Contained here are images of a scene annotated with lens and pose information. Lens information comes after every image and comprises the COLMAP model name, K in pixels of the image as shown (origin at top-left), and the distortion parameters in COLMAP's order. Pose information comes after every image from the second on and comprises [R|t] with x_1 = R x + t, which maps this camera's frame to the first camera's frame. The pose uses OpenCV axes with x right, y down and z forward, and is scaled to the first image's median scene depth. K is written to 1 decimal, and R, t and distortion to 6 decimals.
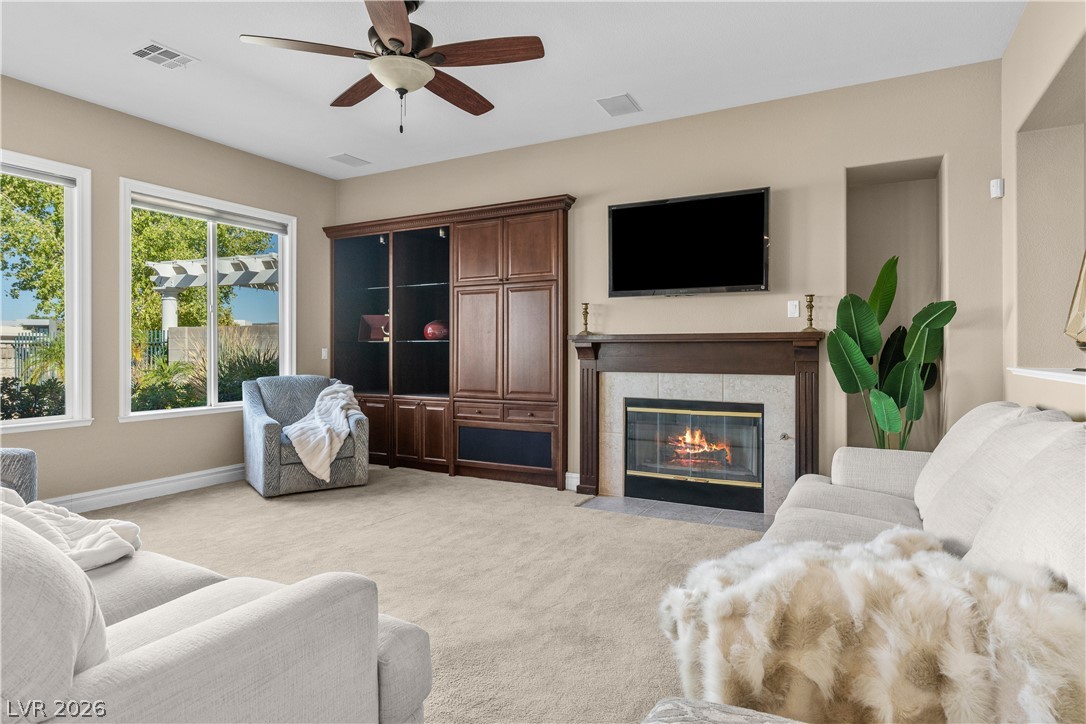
lens RADIAL K [[601.8, 0, 543.3], [0, 601.8, 352.9], [0, 0, 1]] dist [-0.000930, -0.000168]
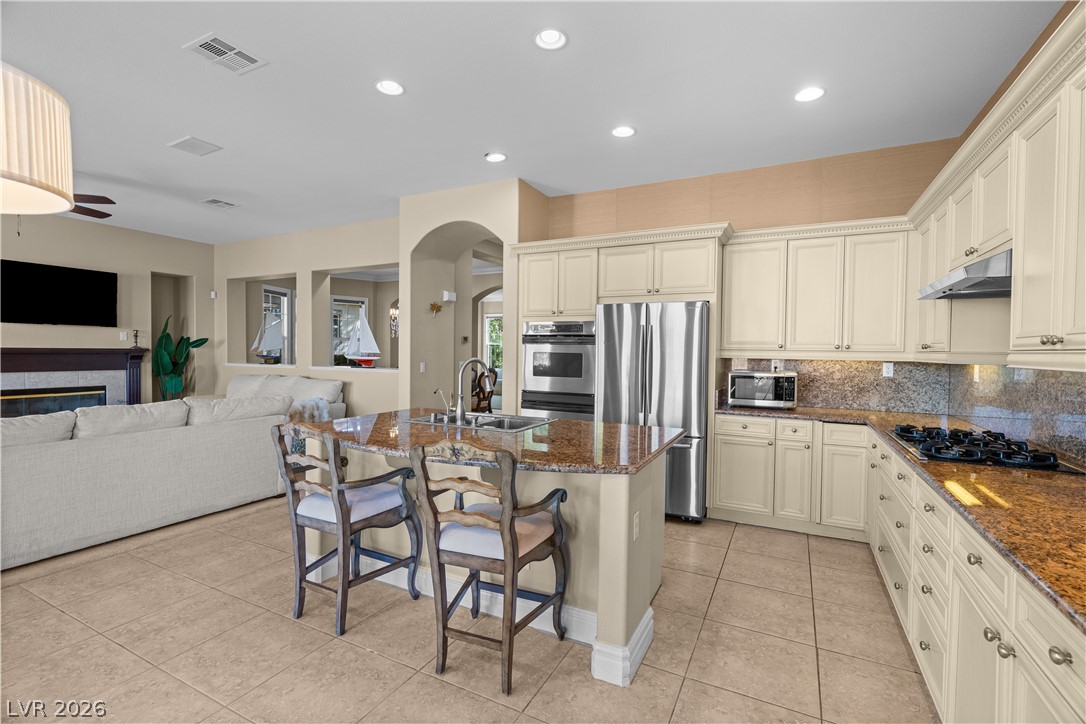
lens RADIAL K [[489.1, 0, 548.0], [0, 489.1, 360.8], [0, 0, 1]] dist [-0.003994, 0.000665]
pose [[-0.031429, -0.023714, 0.999225, -1.260557], [-0.012657, 0.999648, 0.023326, -0.048632], [-0.999426, -0.011914, -0.031718, -0.350128]]
